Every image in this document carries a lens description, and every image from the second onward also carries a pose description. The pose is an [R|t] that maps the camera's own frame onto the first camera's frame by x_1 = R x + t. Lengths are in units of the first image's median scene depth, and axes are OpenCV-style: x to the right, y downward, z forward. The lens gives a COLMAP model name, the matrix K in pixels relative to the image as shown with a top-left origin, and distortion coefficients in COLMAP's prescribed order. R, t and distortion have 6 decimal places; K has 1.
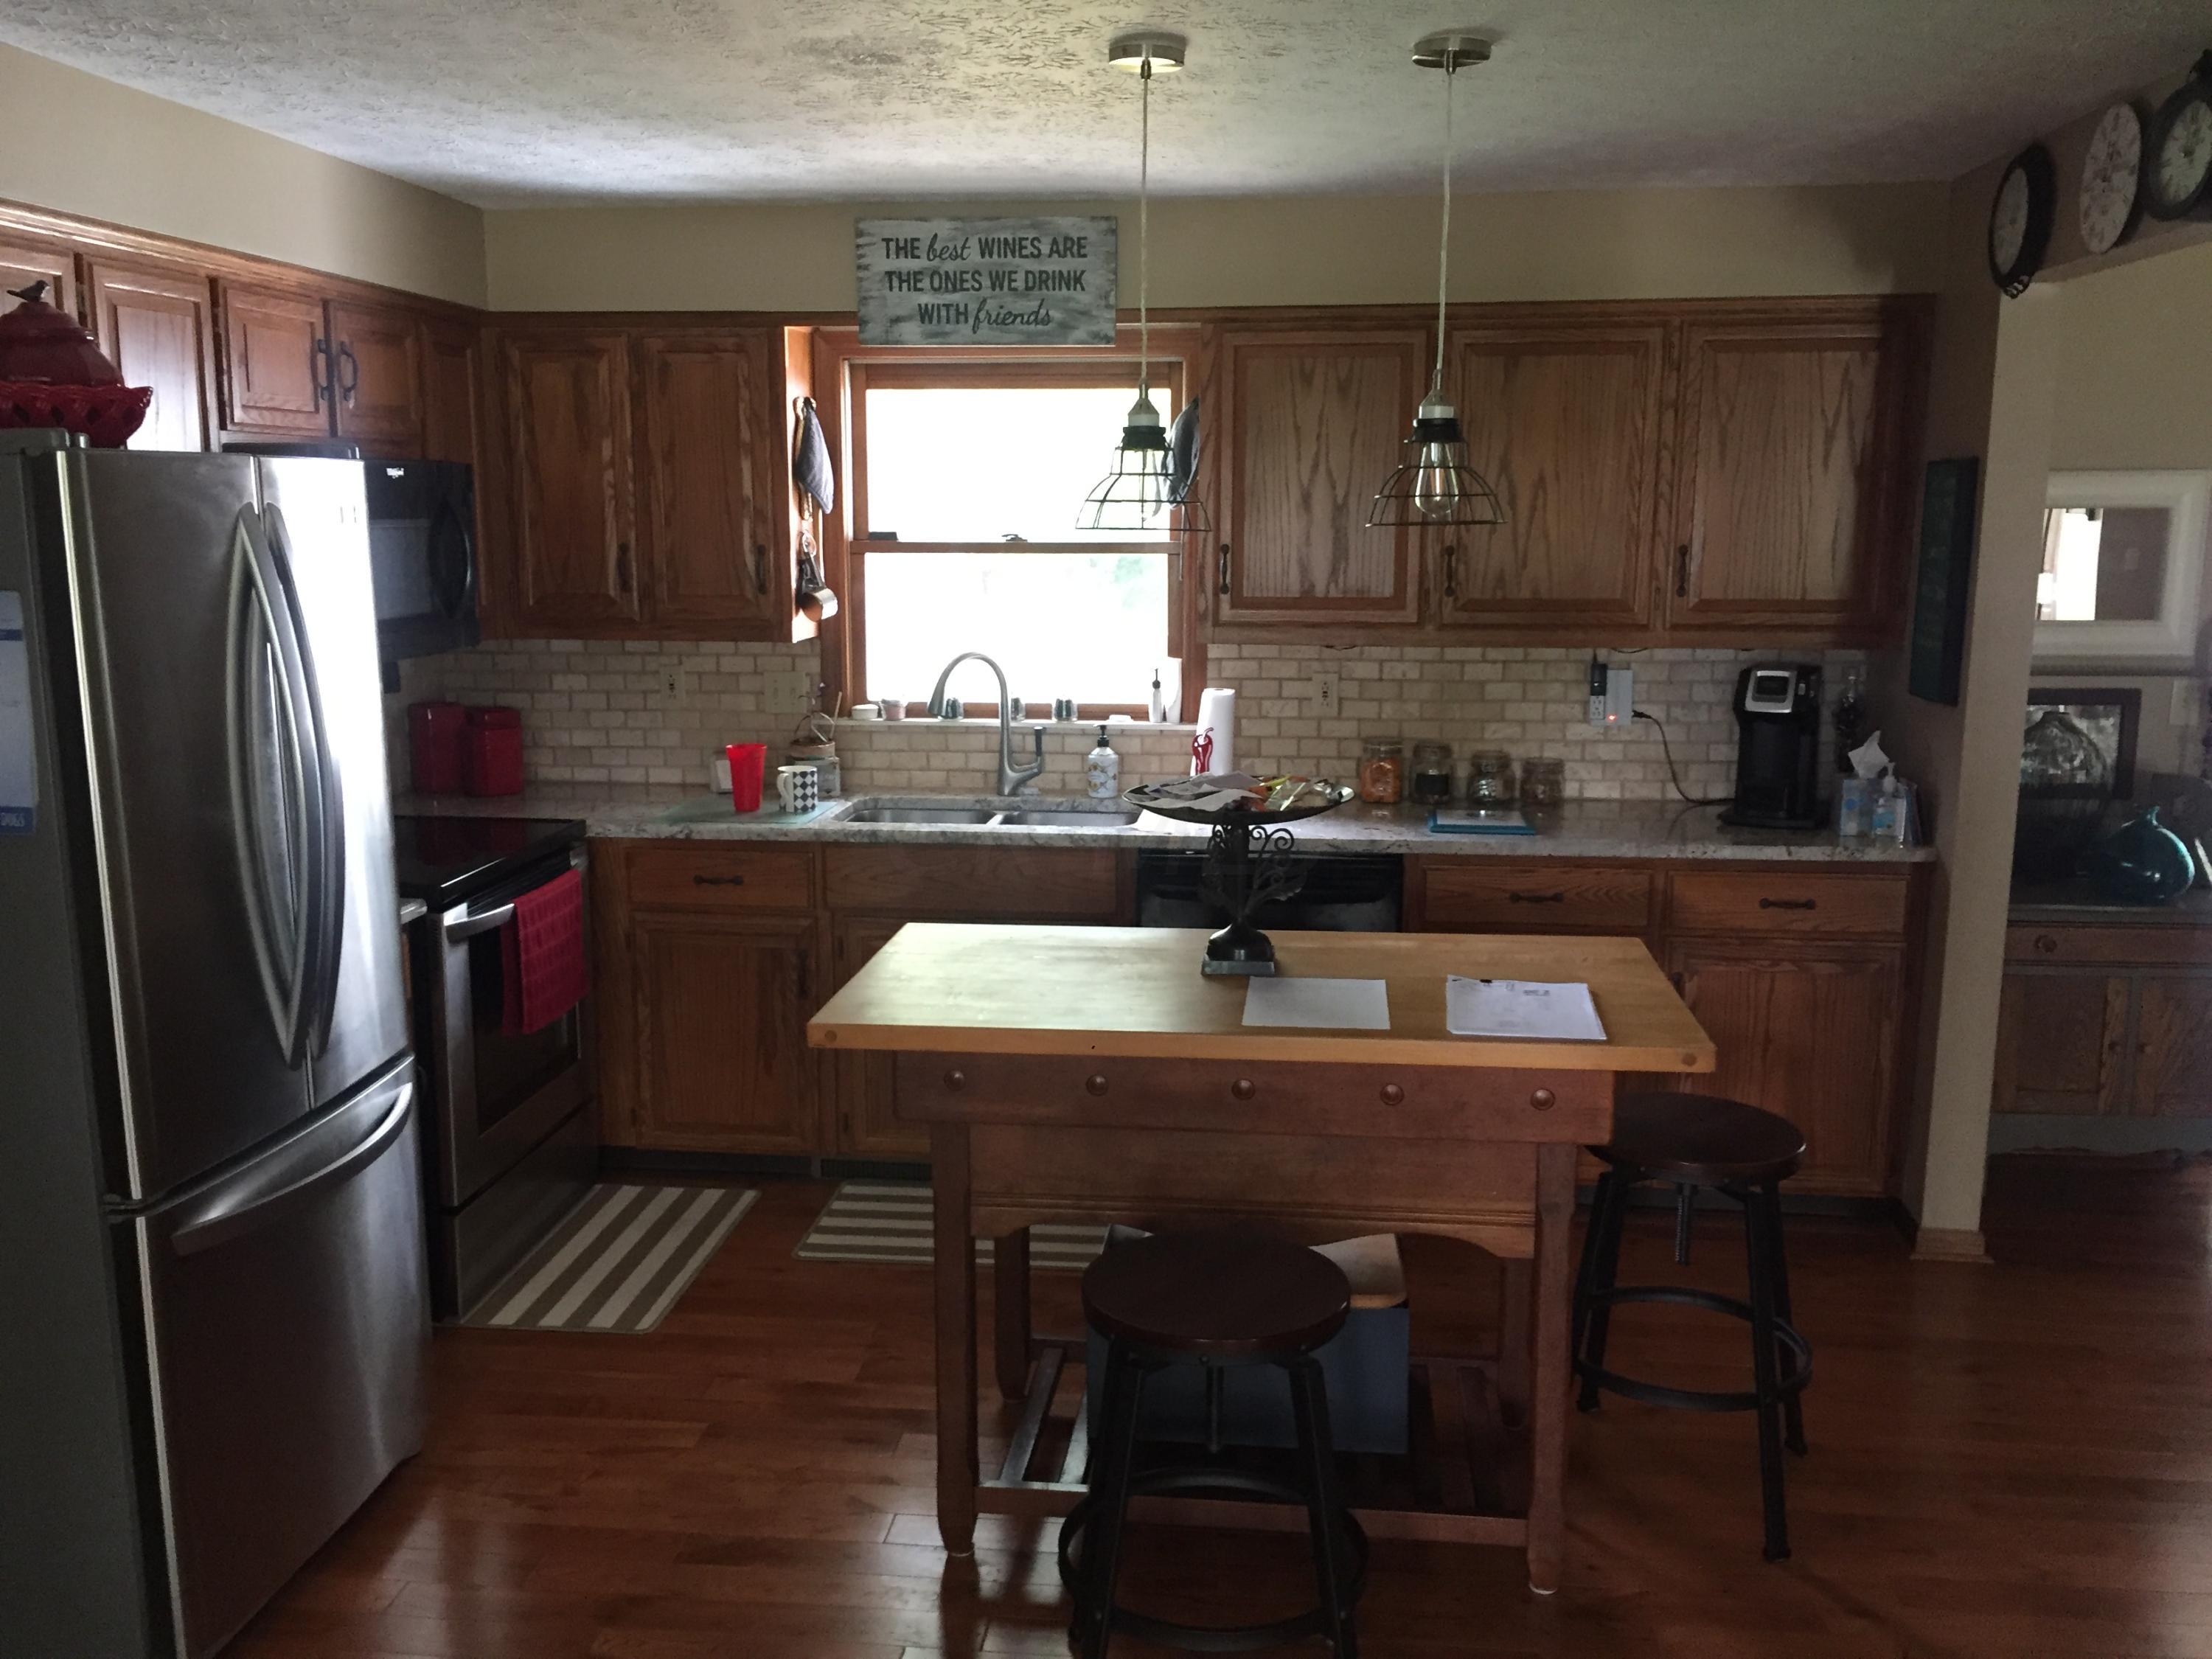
lens RADIAL K [[1893.7, 0, 1105.7], [0, 1893.7, 834.0], [0, 0, 1]] dist [0.067558, -0.070932]
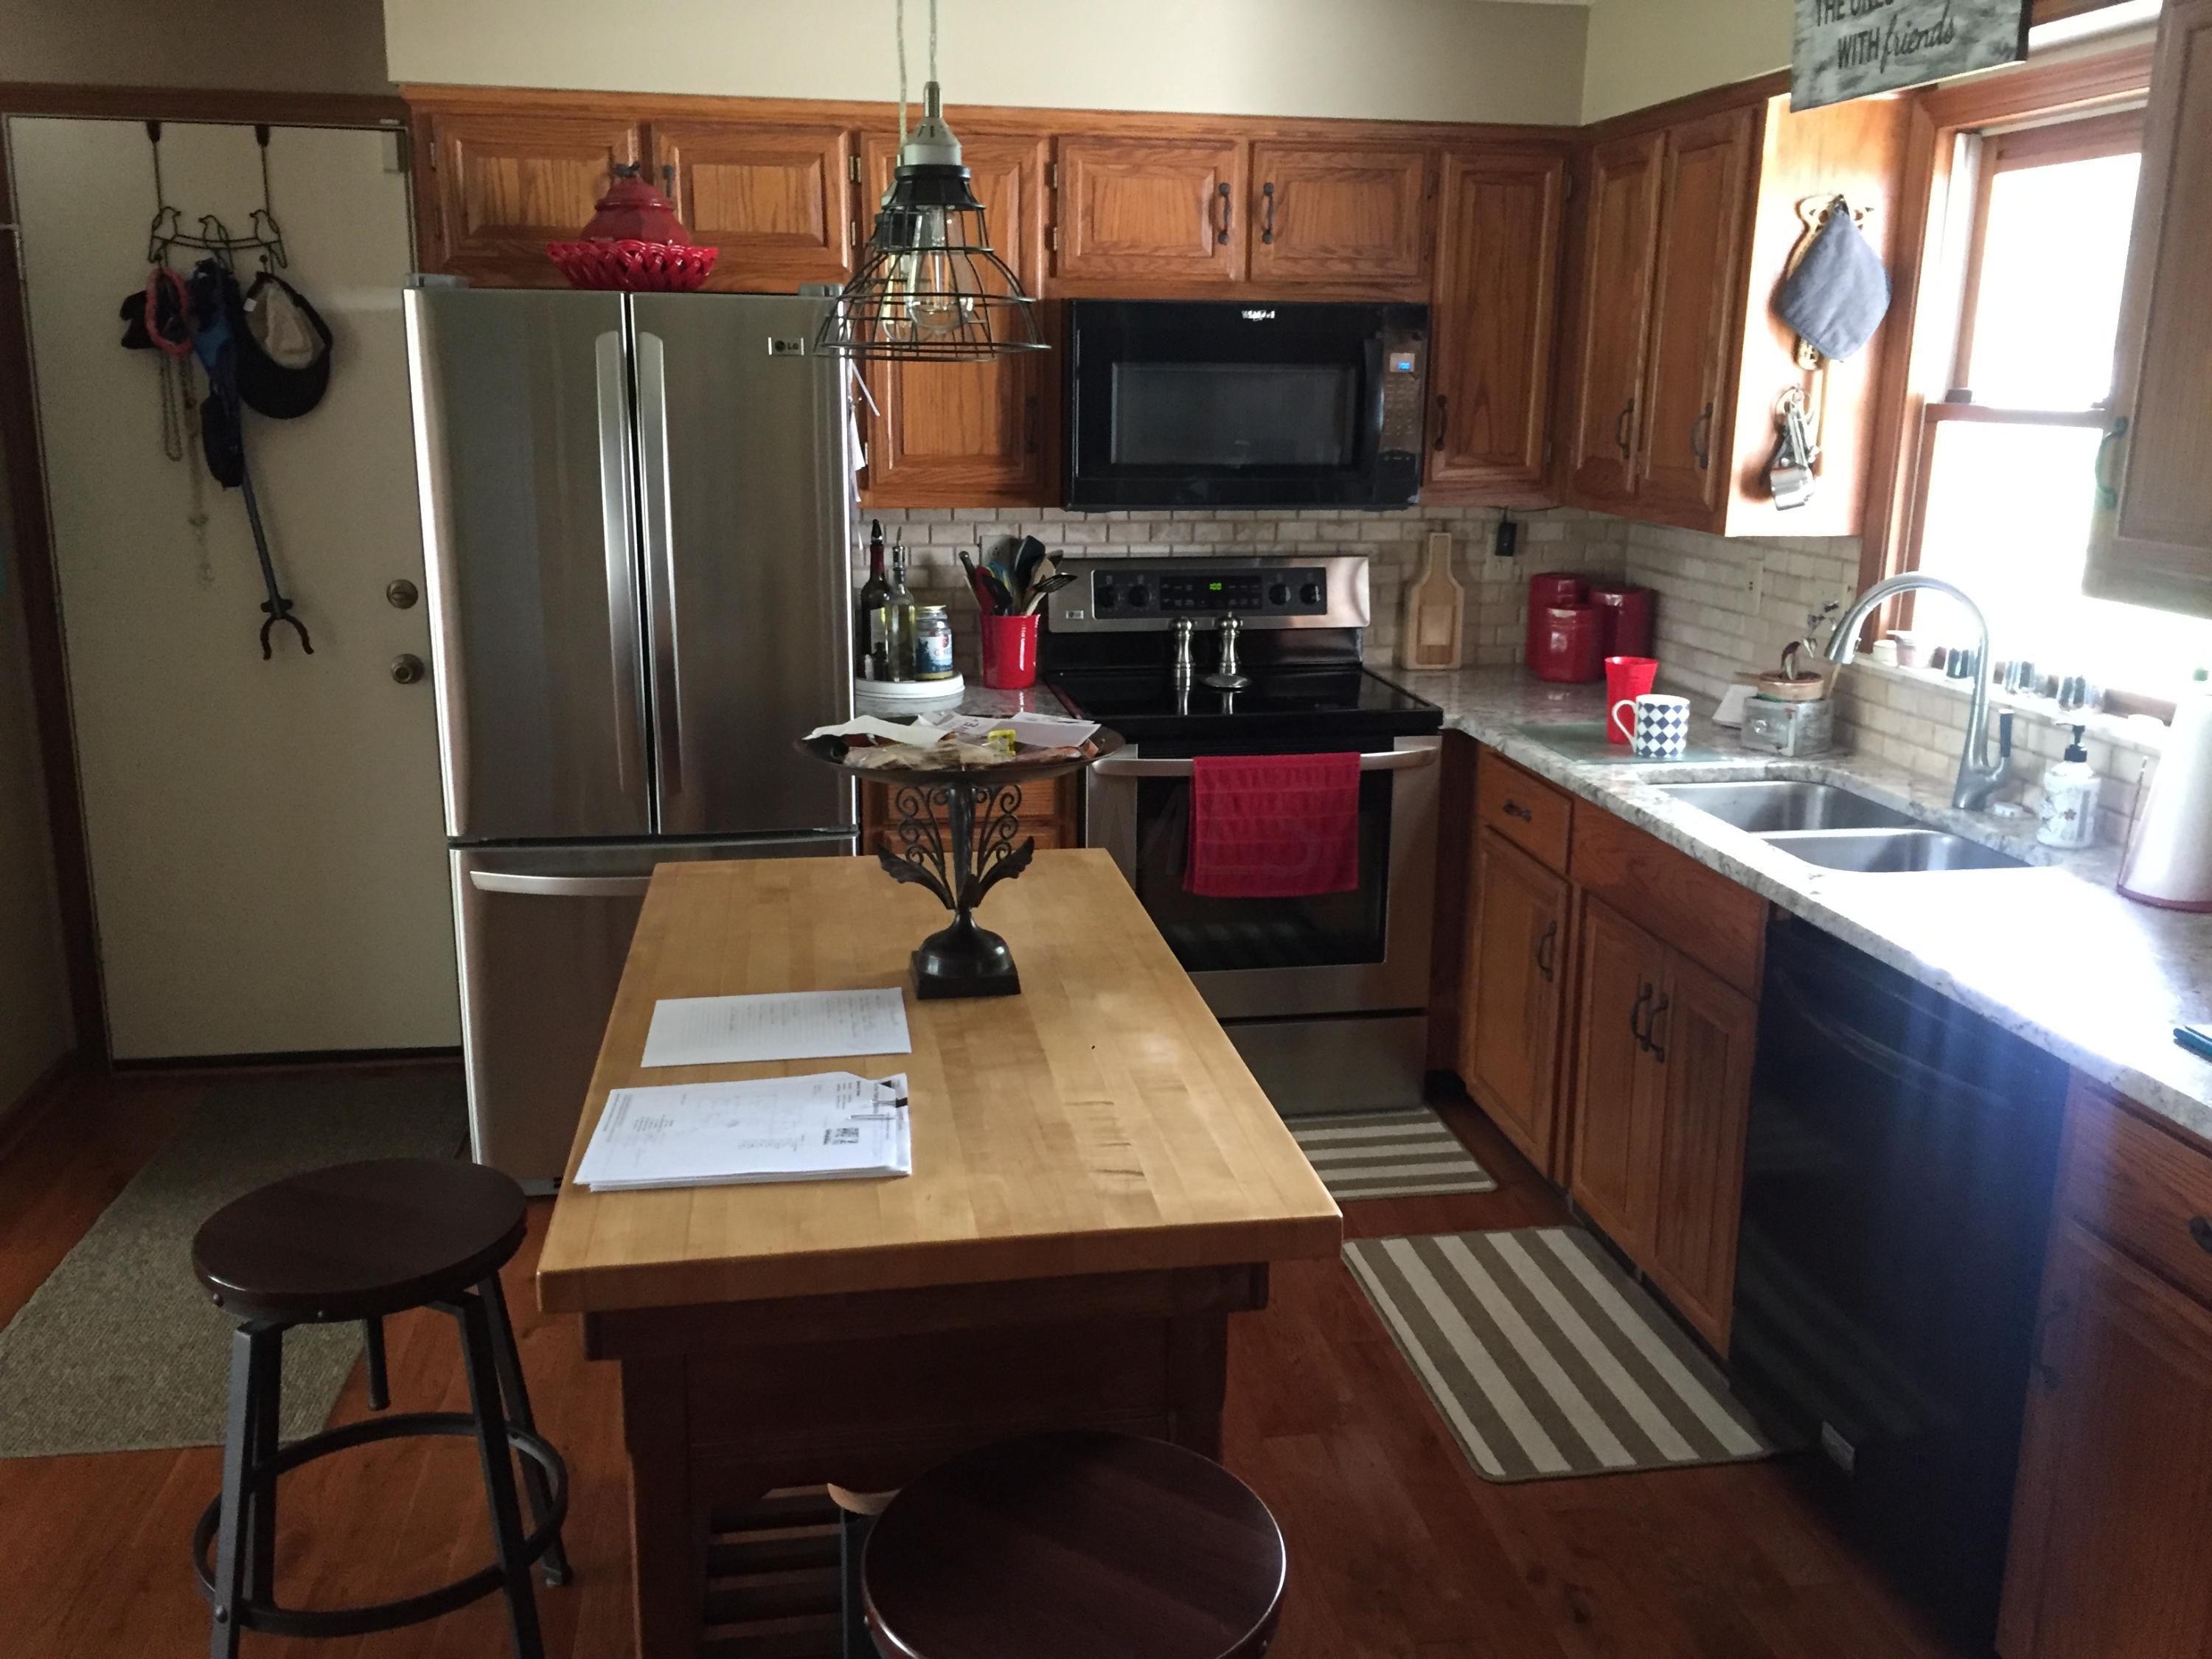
lens RADIAL K [[1893.7, 0, 1106.2], [0, 1893.7, 825.1], [0, 0, 1]] dist [0.067558, -0.070932]
pose [[0.270065, 0.232065, -0.934458, 0.592262], [-0.178728, 0.965735, 0.188179, -0.105430], [0.946109, 0.116193, 0.302287, 0.661745]]
